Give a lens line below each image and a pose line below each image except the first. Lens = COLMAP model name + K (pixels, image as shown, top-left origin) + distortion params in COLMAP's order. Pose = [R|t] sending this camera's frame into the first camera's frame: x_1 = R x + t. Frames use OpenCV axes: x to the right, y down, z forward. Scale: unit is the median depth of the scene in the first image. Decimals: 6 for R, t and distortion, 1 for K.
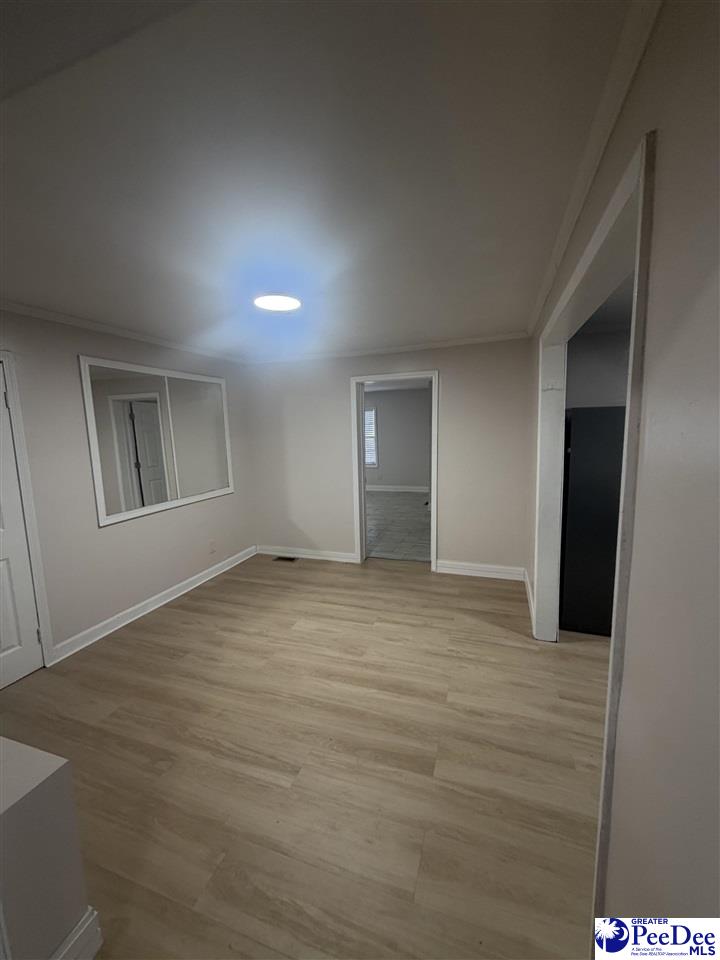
lens RADIAL K [[382.0, 0, 360.0], [0, 382.0, 480.0], [0, 0, 1]] dist [0.001184, 0.000074]
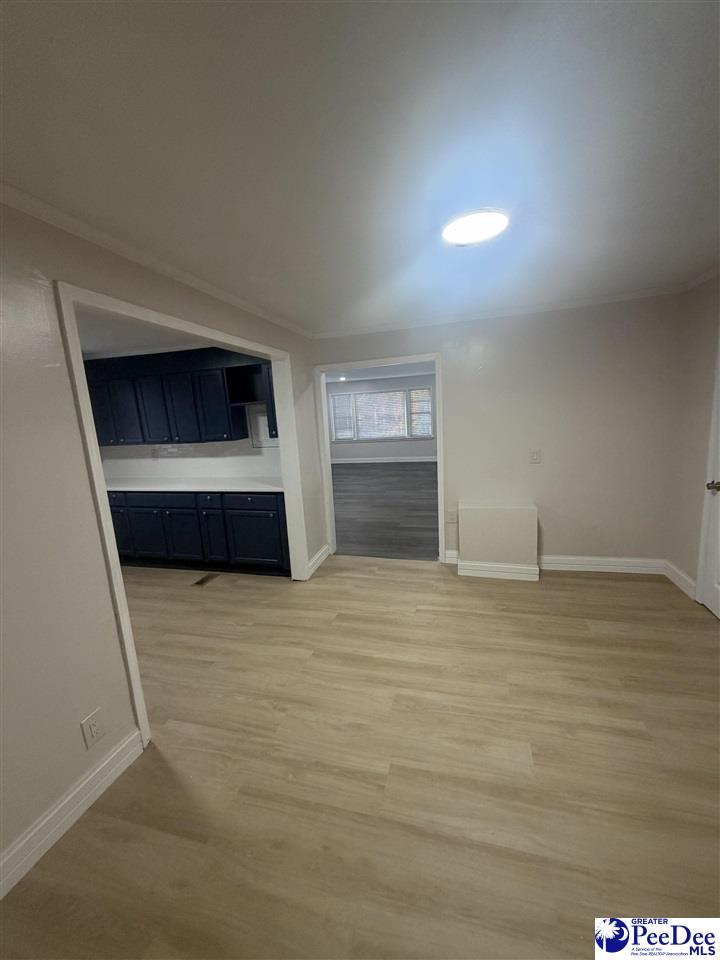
lens RADIAL K [[382.0, 0, 360.0], [0, 382.0, 480.0], [0, 0, 1]] dist [0.001184, 0.000074]
pose [[-0.993746, 0.099056, -0.051543, 0.077125], [0.078799, 0.949143, 0.304825, -0.222272], [0.079116, 0.298857, -0.951013, 1.642401]]
